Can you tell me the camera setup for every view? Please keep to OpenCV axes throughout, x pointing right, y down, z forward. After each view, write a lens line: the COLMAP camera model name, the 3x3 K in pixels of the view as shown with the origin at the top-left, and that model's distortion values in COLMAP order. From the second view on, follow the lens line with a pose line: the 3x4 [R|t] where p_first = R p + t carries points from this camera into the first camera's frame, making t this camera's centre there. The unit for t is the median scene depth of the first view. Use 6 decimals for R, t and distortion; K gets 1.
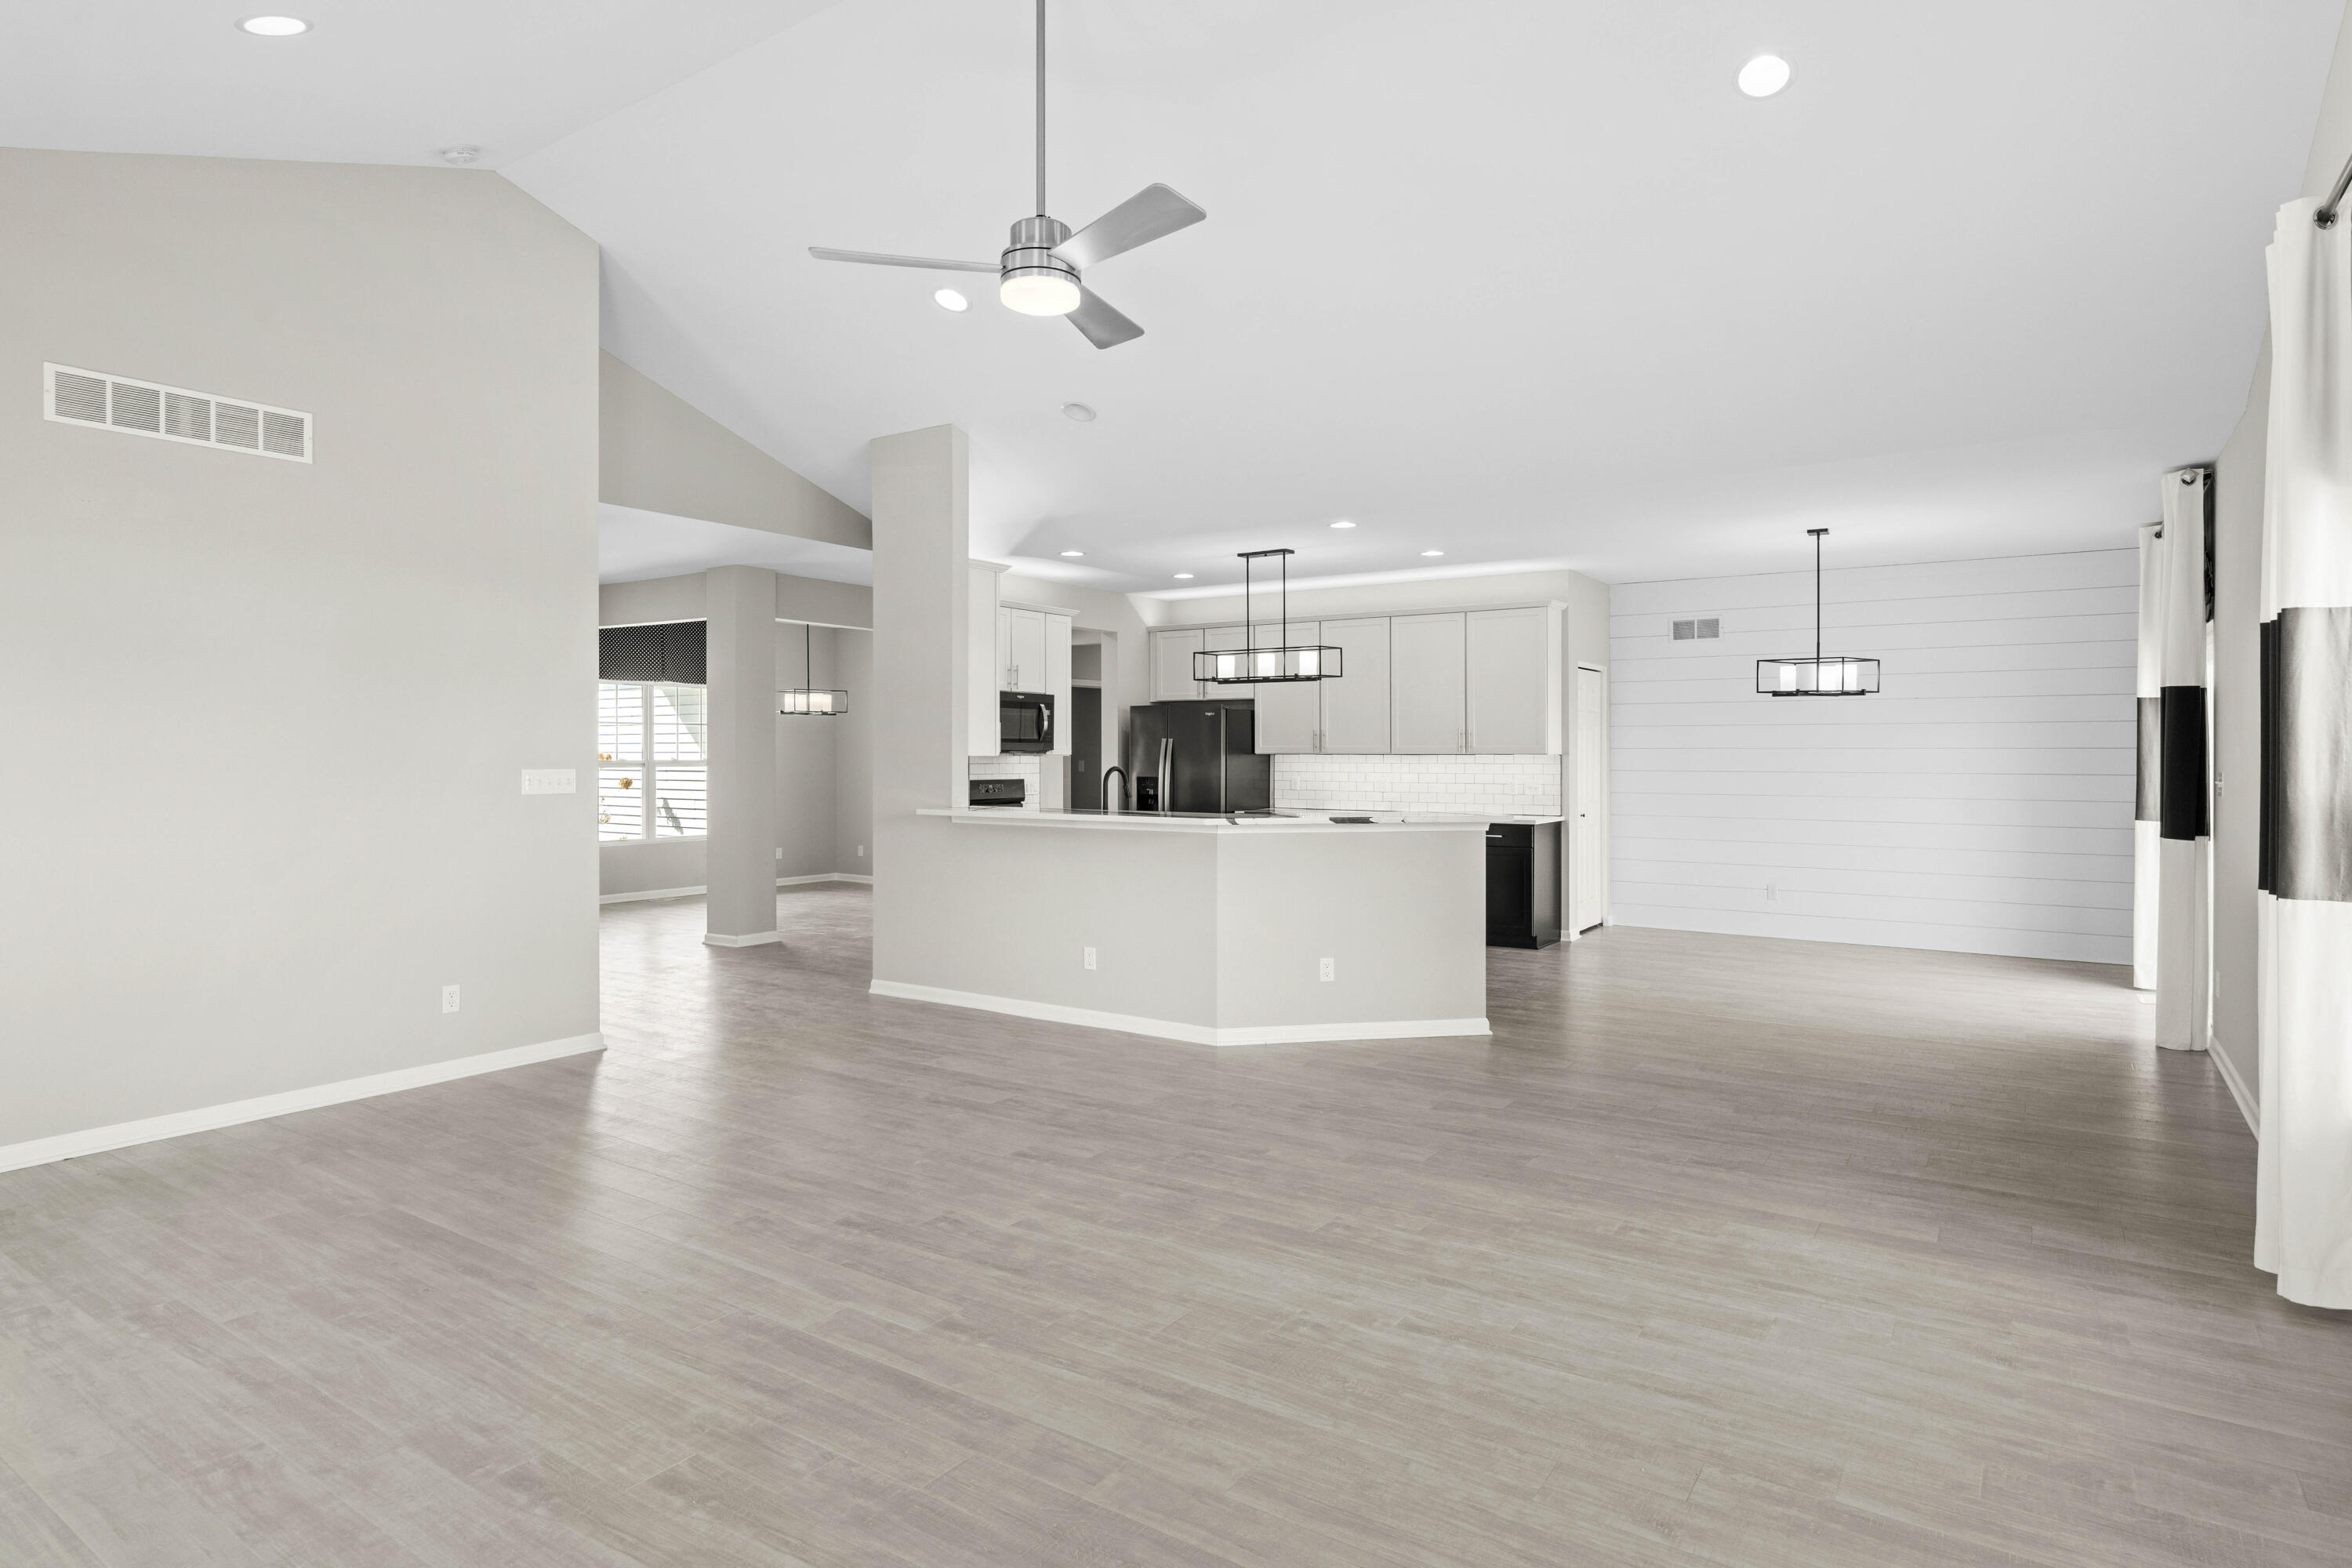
lens RADIAL K [[1235.9, 0, 1199.6], [0, 1235.9, 748.6], [0, 0, 1]] dist [-0.004648, 0.000771]
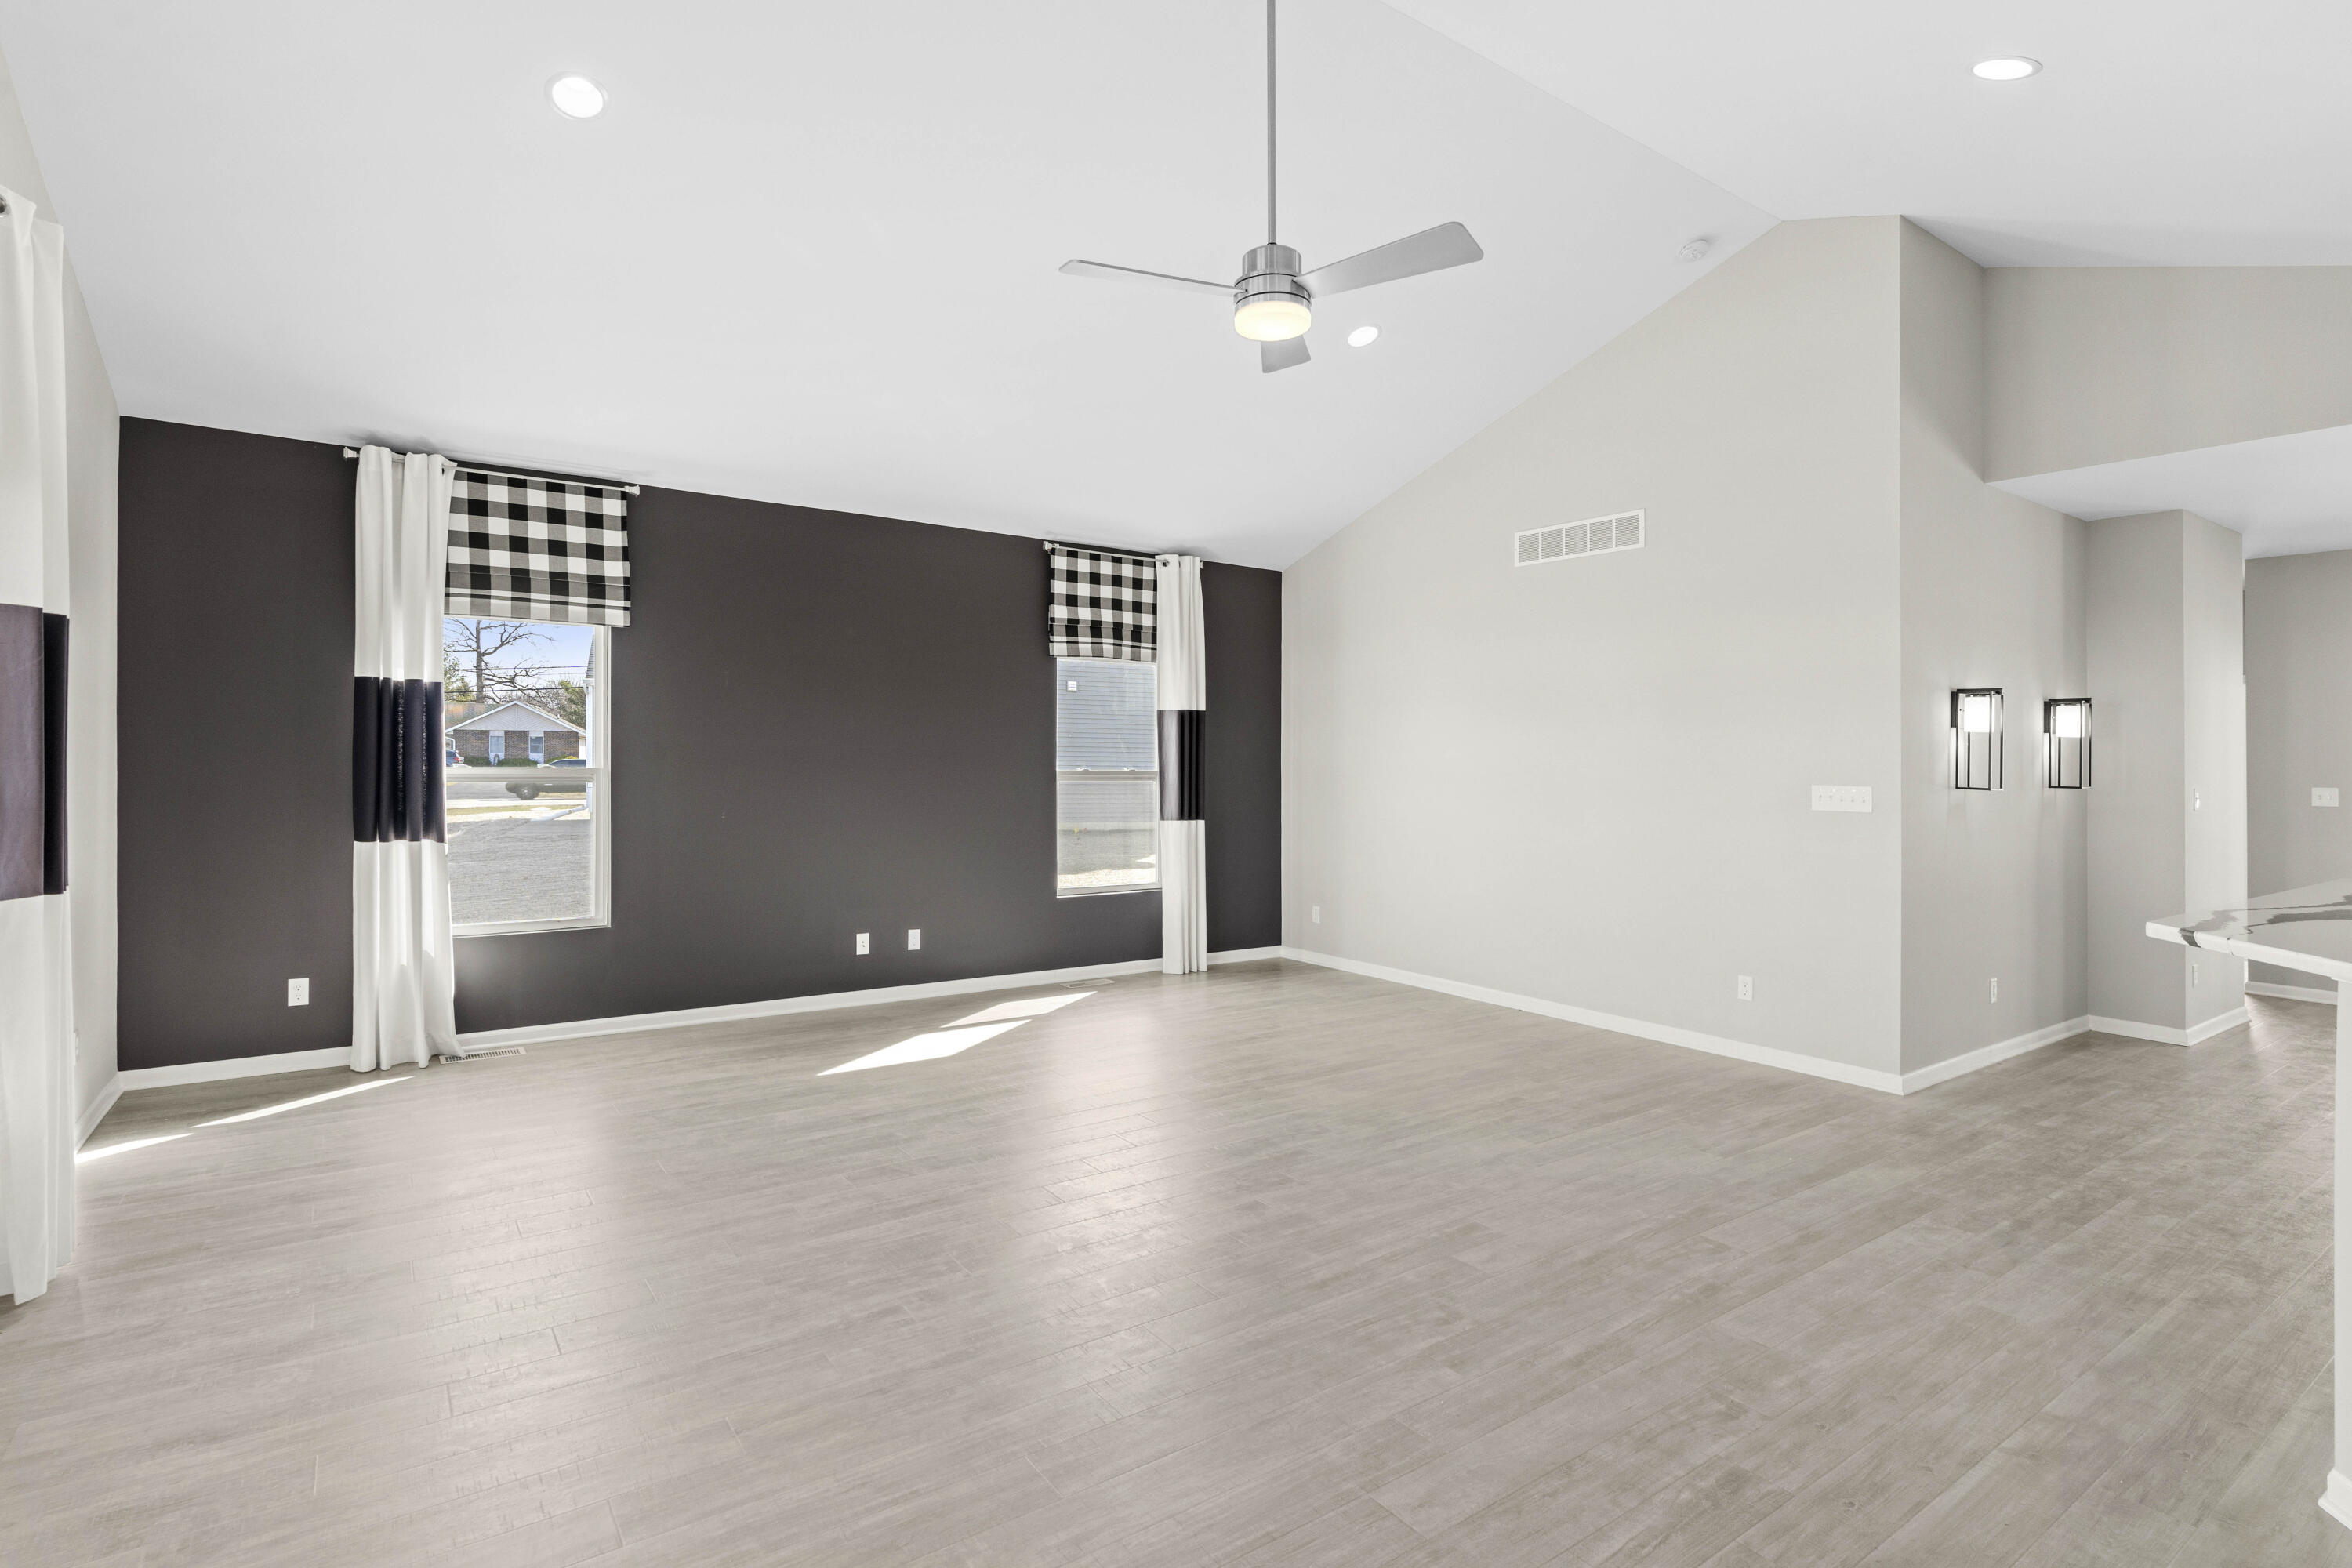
lens RADIAL K [[1168.2, 0, 1161.7], [0, 1168.2, 746.8], [0, 0, 1]] dist [-0.003371, 0.000411]
pose [[-0.358021, -0.014026, -0.933608, 0.672481], [-0.010165, 0.999886, -0.011124, 0.002025], [0.933658, 0.005507, -0.358122, 1.037504]]
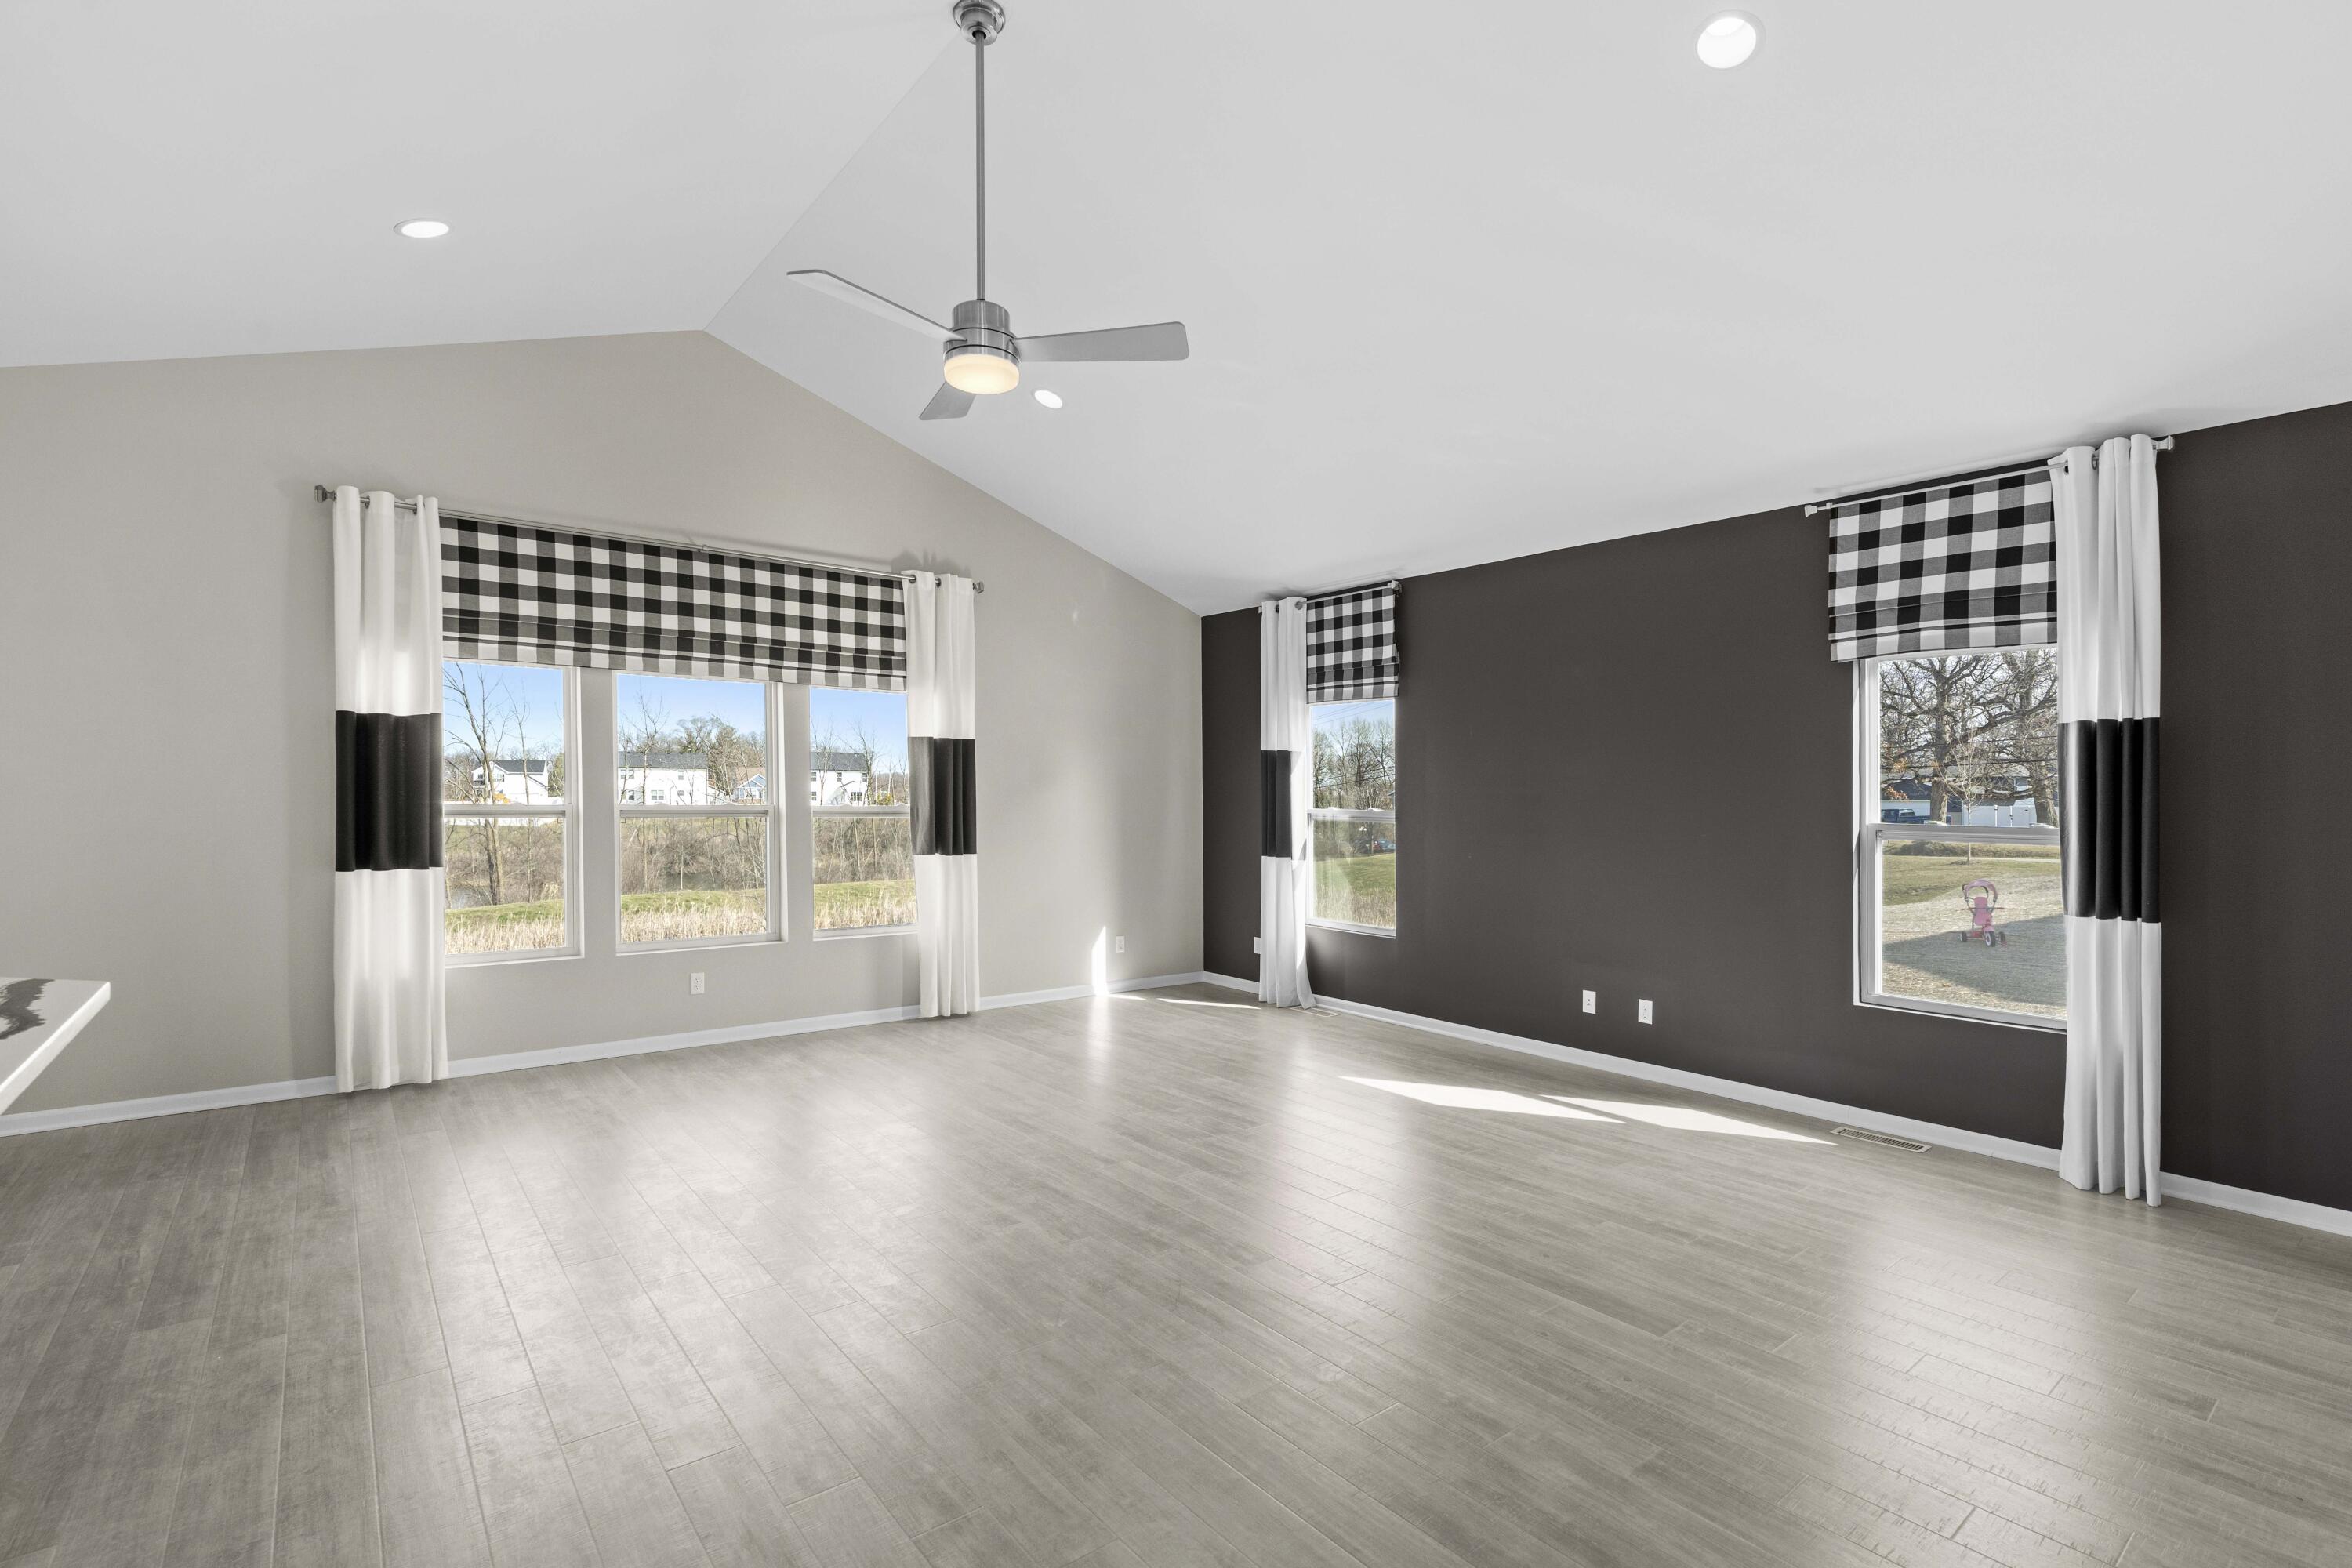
lens RADIAL K [[1095.6, 0, 1192.6], [0, 1095.6, 806.2], [0, 0, 1]] dist [-0.005126, 0.001455]
pose [[-0.953851, -0.015114, 0.299899, -0.474955], [-0.013107, 0.999876, 0.008702, 0.001915], [-0.299993, 0.004370, -0.953931, 1.523488]]
